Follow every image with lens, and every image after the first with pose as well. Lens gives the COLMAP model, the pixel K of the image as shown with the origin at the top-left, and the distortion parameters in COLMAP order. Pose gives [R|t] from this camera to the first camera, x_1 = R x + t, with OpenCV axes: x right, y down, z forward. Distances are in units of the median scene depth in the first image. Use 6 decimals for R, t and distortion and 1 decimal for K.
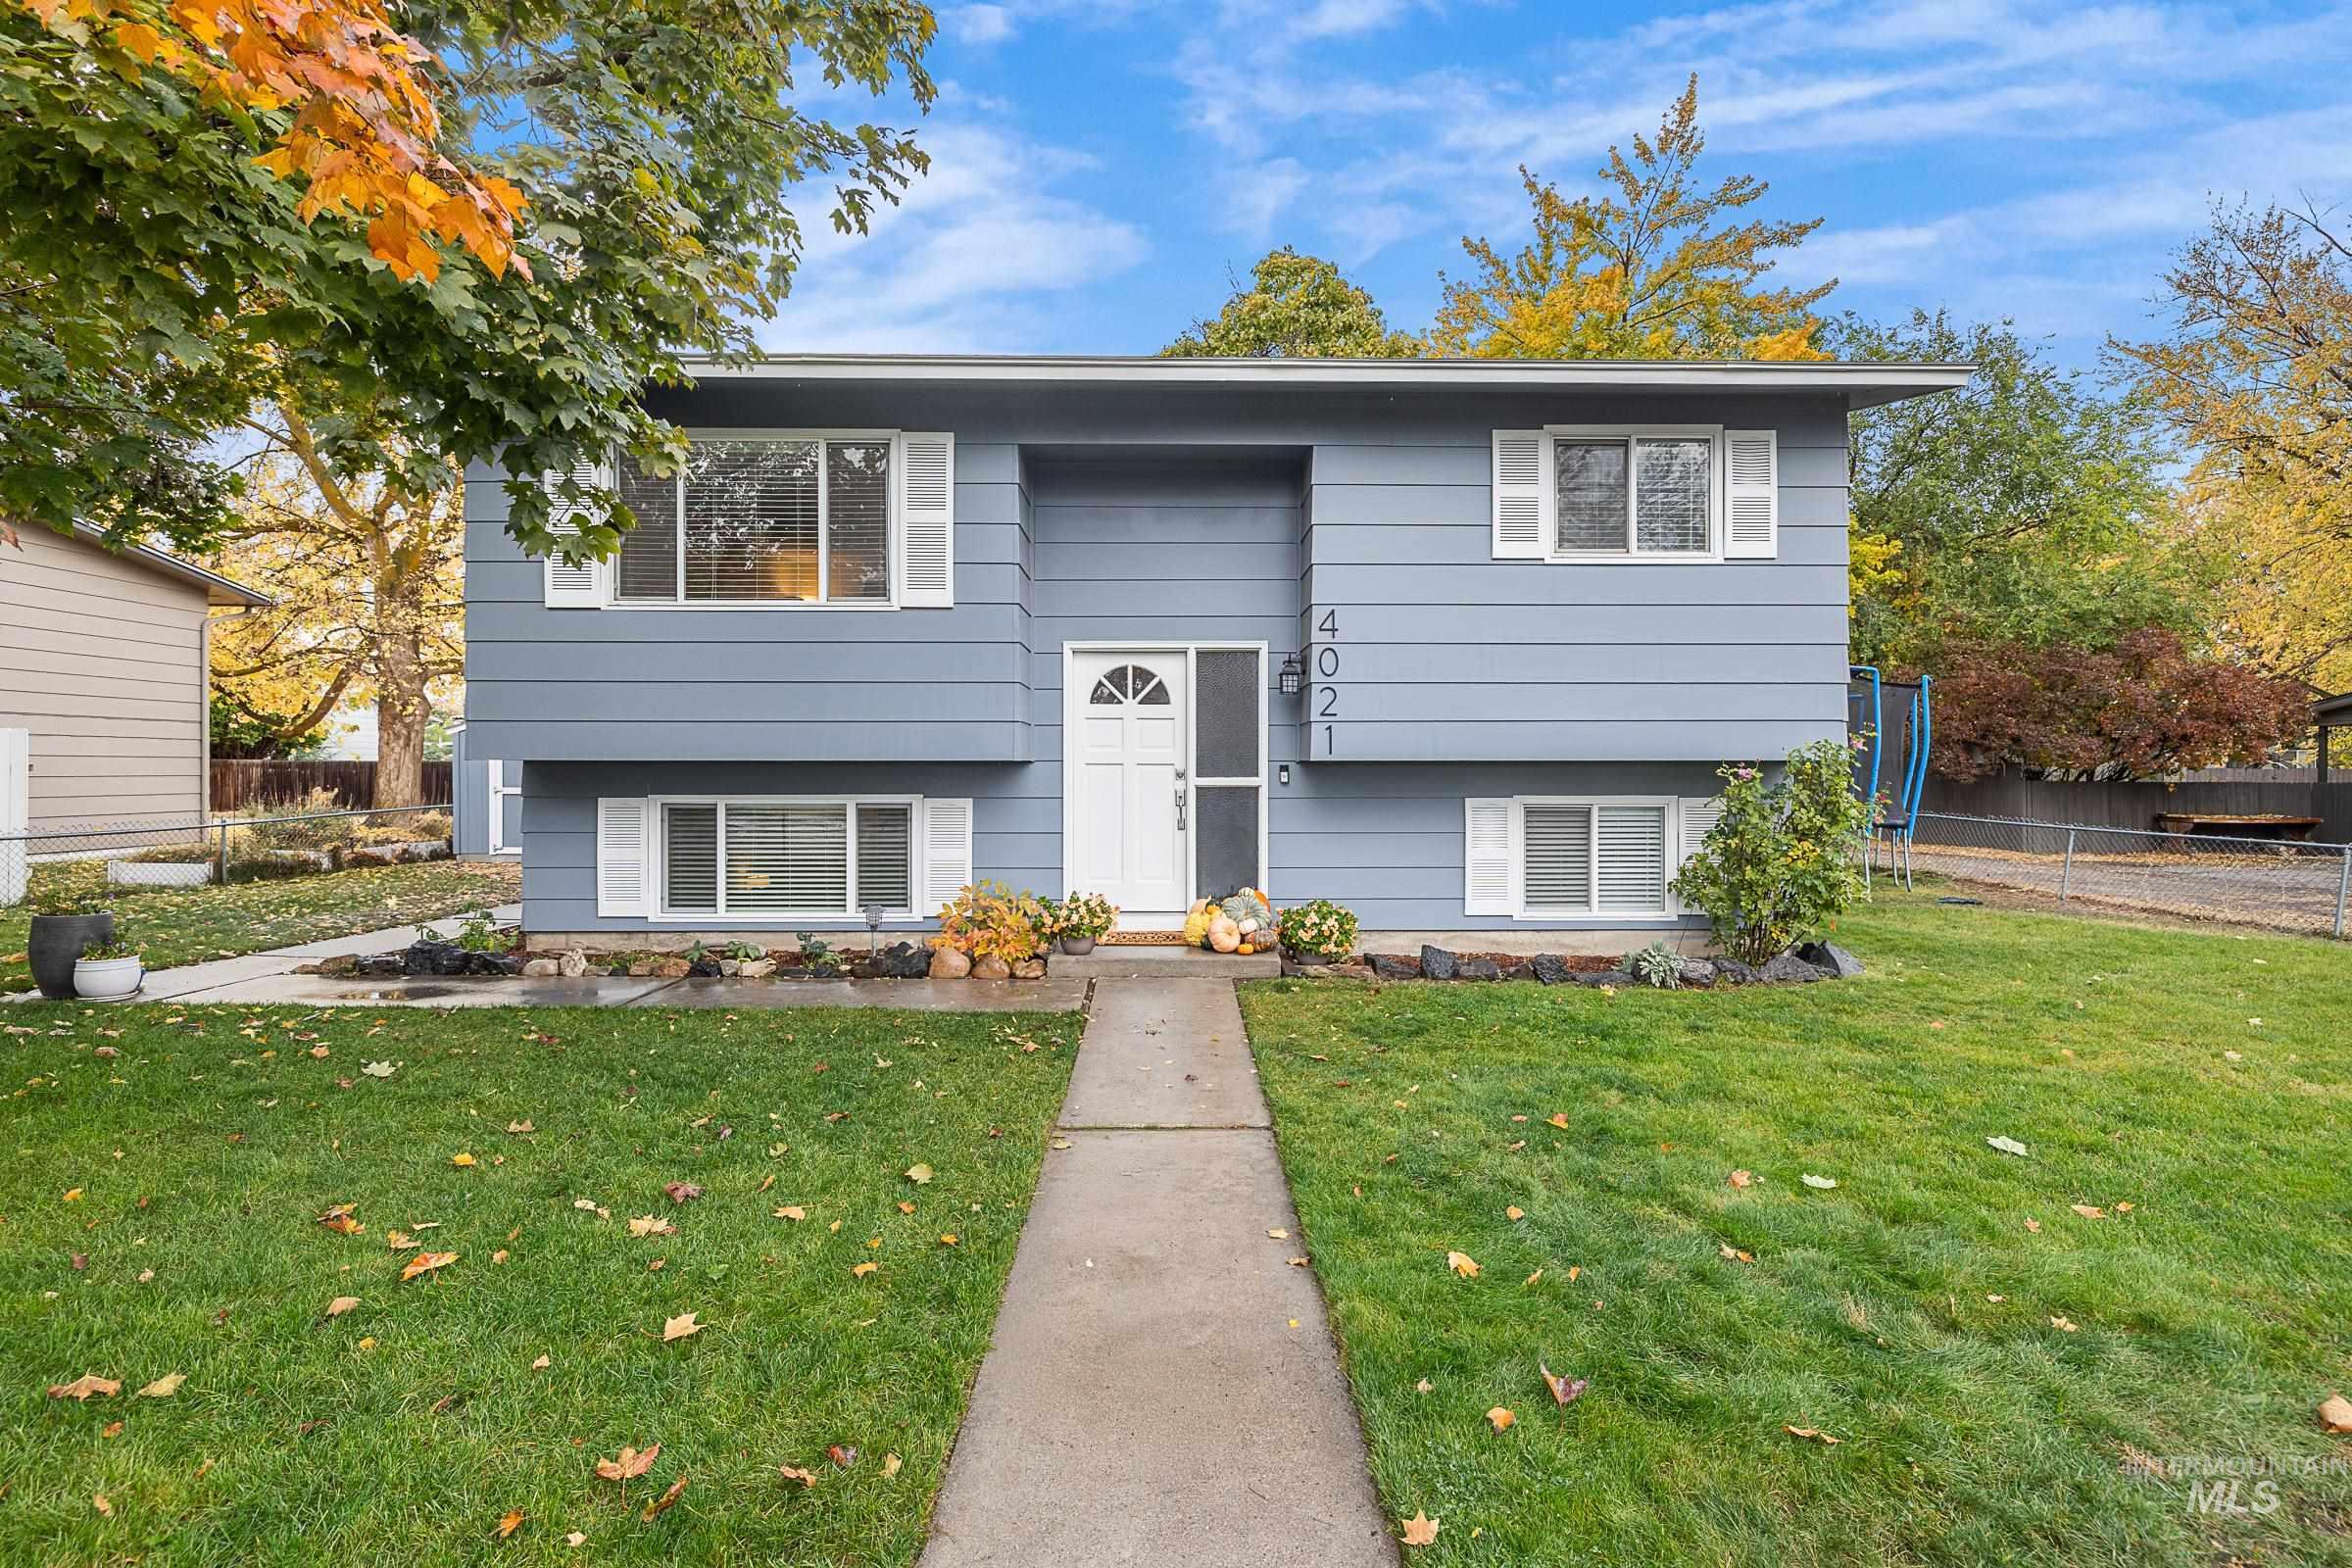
lens RADIAL K [[977.4, 0, 1177.1], [0, 977.4, 778.8], [0, 0, 1]] dist [-0.000641, -0.000530]
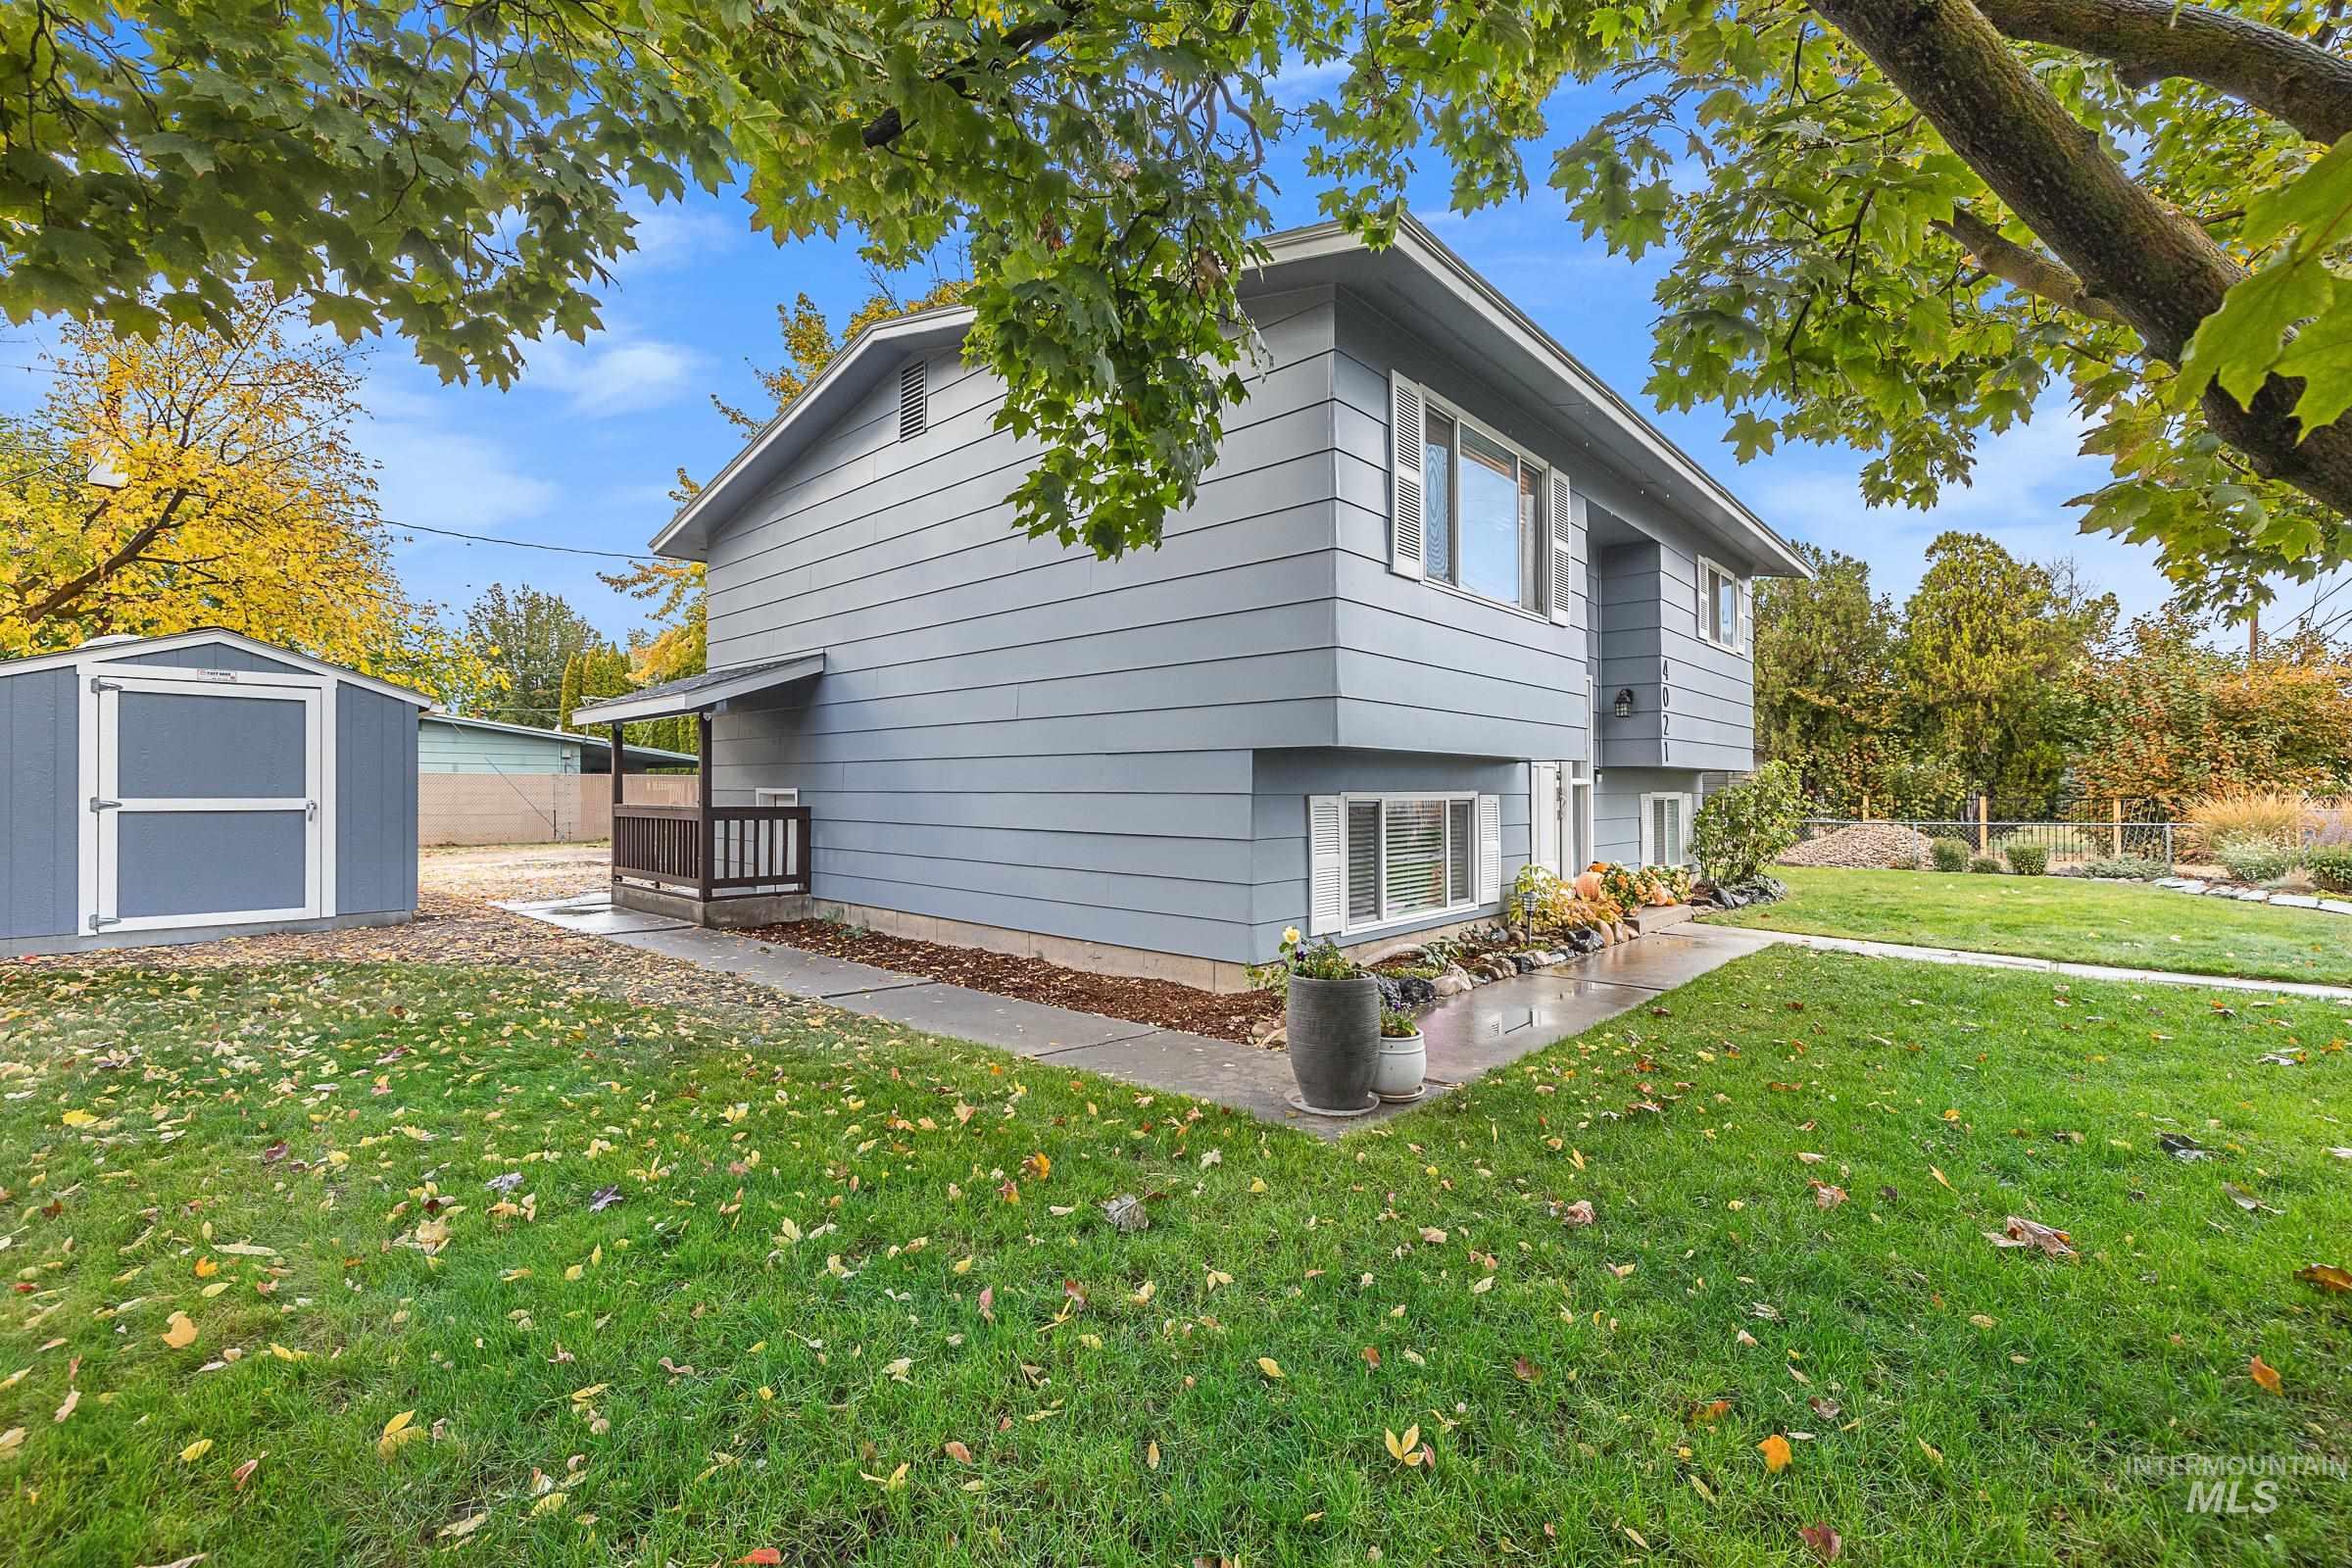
lens RADIAL K [[977.4, 0, 1175.6], [0, 977.4, 784.2], [0, 0, 1]] dist [-0.000641, -0.000530]
pose [[0.675959, 0.003987, 0.736928, -1.261779], [0.003938, 0.999952, -0.009022, 0.018819], [-0.736928, 0.009001, 0.675911, 0.529747]]
